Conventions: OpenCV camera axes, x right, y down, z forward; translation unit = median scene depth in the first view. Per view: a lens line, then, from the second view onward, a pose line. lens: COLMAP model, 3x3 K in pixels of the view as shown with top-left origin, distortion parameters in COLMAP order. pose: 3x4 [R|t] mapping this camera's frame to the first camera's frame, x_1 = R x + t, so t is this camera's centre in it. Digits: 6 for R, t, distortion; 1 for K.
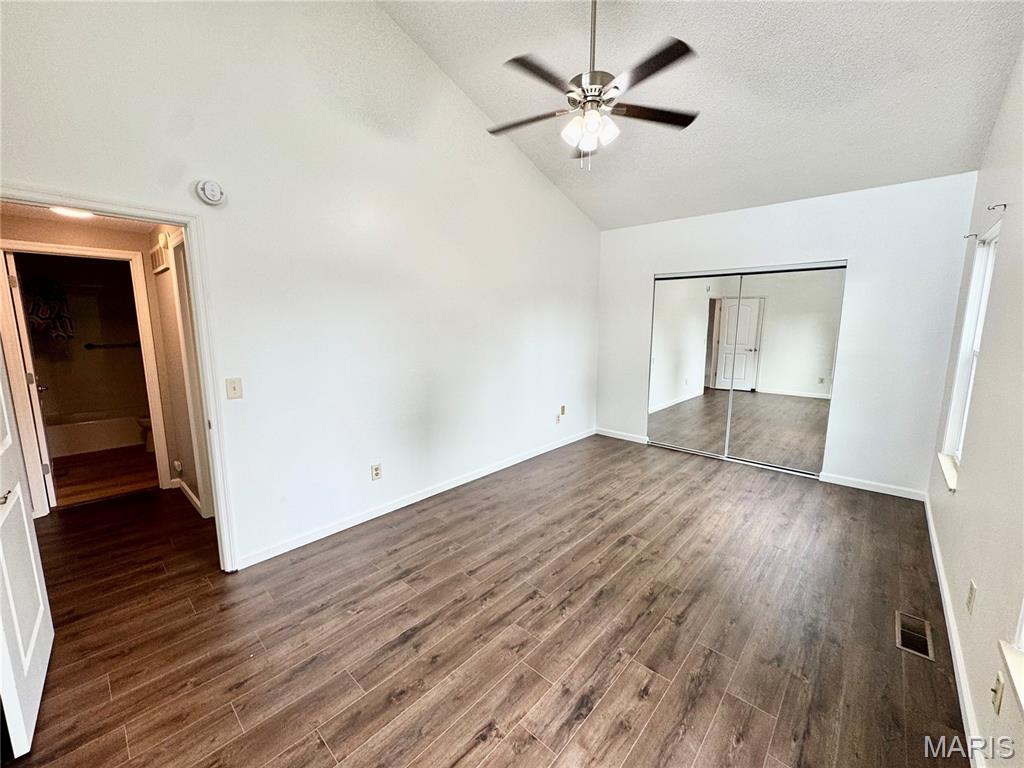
lens RADIAL K [[408.3, 0, 509.4], [0, 408.3, 382.9], [0, 0, 1]] dist [-0.003082, 0.000549]
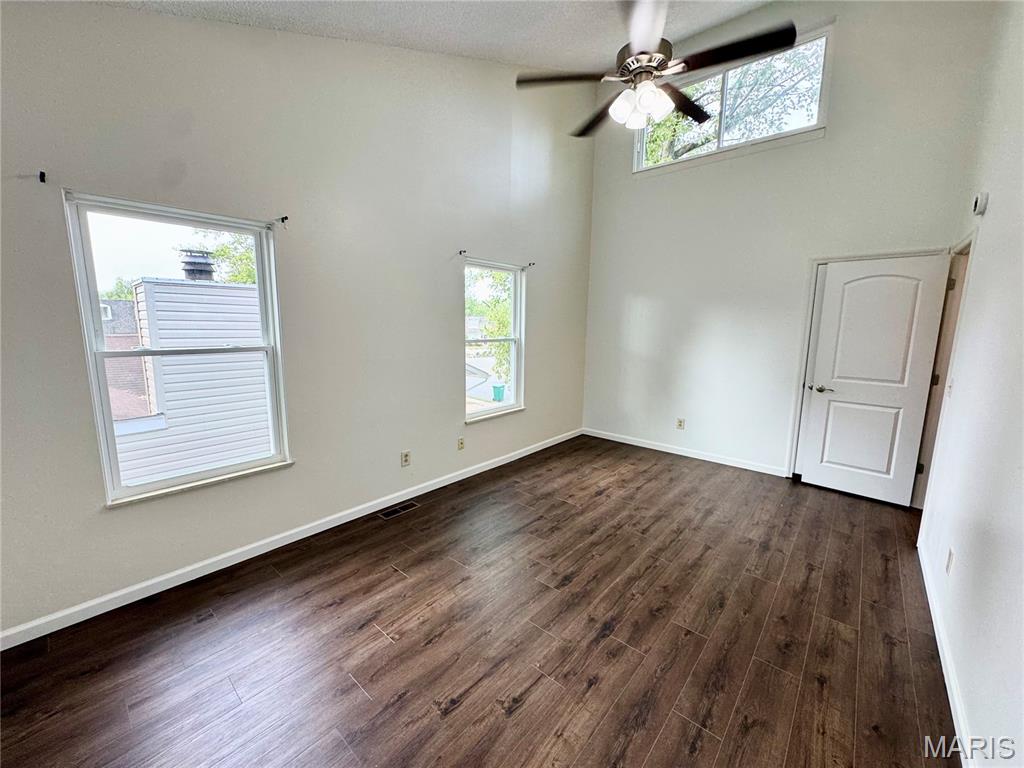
lens RADIAL K [[408.3, 0, 510.5], [0, 408.3, 382.3], [0, 0, 1]] dist [-0.003082, 0.000549]
pose [[-0.999550, -0.009195, -0.028544, 0.430089], [-0.017254, 0.954842, 0.296611, -0.253827], [0.024528, 0.296970, -0.954572, 1.715921]]
